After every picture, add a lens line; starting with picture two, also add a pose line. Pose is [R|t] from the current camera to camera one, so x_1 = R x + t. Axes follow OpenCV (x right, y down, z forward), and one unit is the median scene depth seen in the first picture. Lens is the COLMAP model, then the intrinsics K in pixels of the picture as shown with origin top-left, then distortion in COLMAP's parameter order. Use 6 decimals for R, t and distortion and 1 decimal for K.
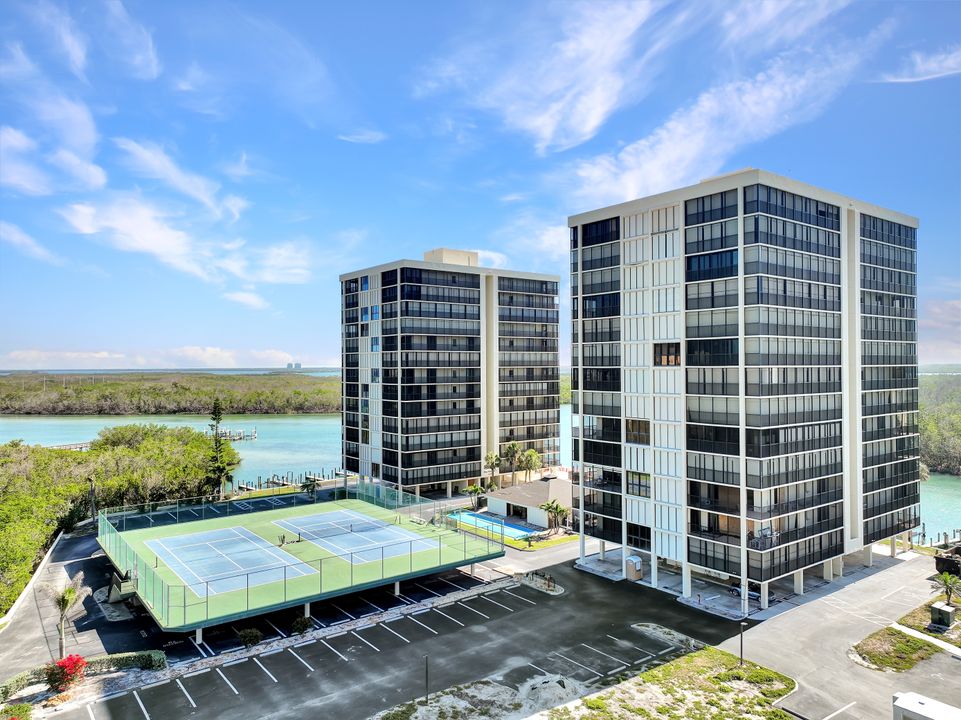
lens RADIAL K [[677.5, 0, 480.5], [0, 677.5, 360.0], [0, 0, 1]] dist [-0.006872, 0.028969]
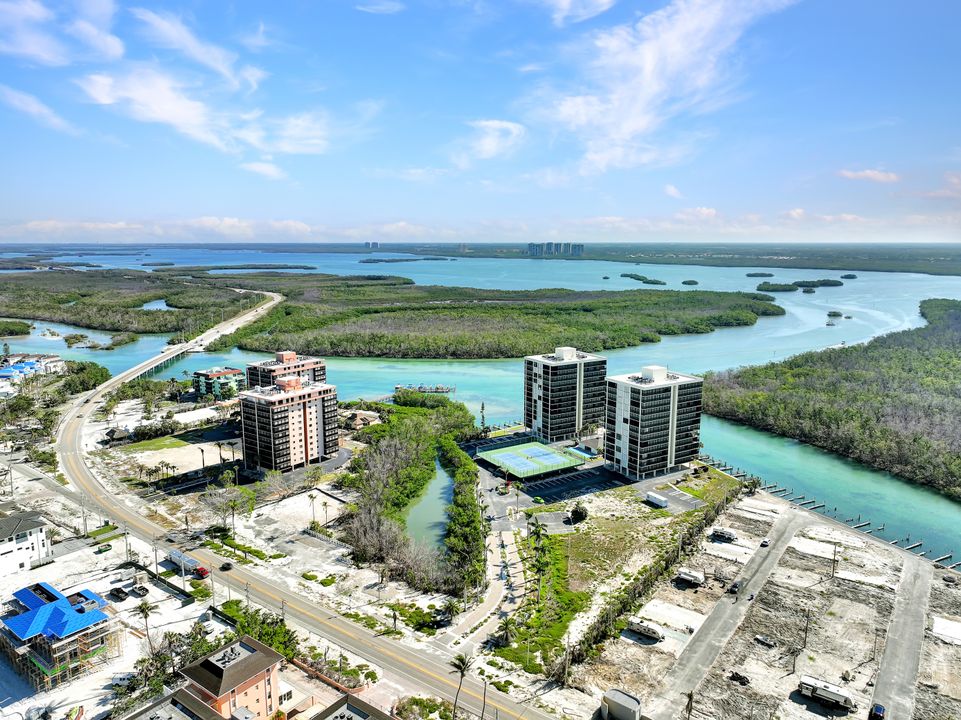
lens RADIAL K [[677.5, 0, 480.5], [0, 677.5, 360.0], [0, 0, 1]] dist [-0.006872, 0.028969]
pose [[0.994758, 0.022518, -0.099751, -0.195313], [-0.003735, 0.982803, 0.184618, -1.067882], [0.102193, -0.183278, 0.977735, -2.907493]]
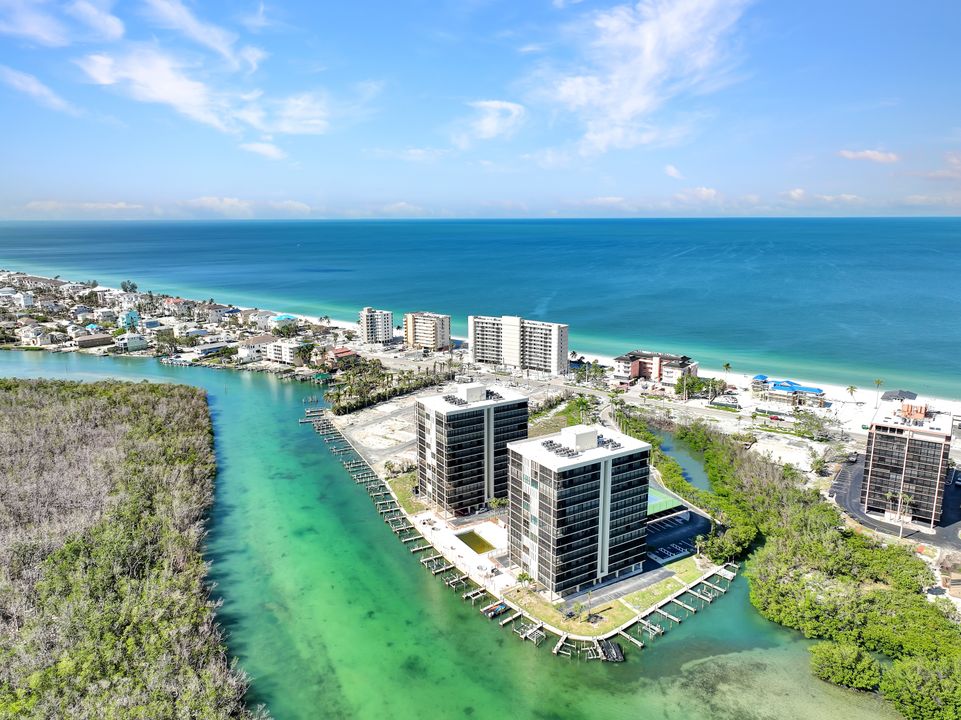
lens RADIAL K [[677.5, 0, 480.5], [0, 677.5, 360.0], [0, 0, 1]] dist [-0.006872, 0.028969]
pose [[-0.995565, -0.010471, 0.093492, 0.066070], [0.008730, 0.979215, 0.202635, -1.105024], [-0.093671, 0.202553, -0.974781, 4.380777]]
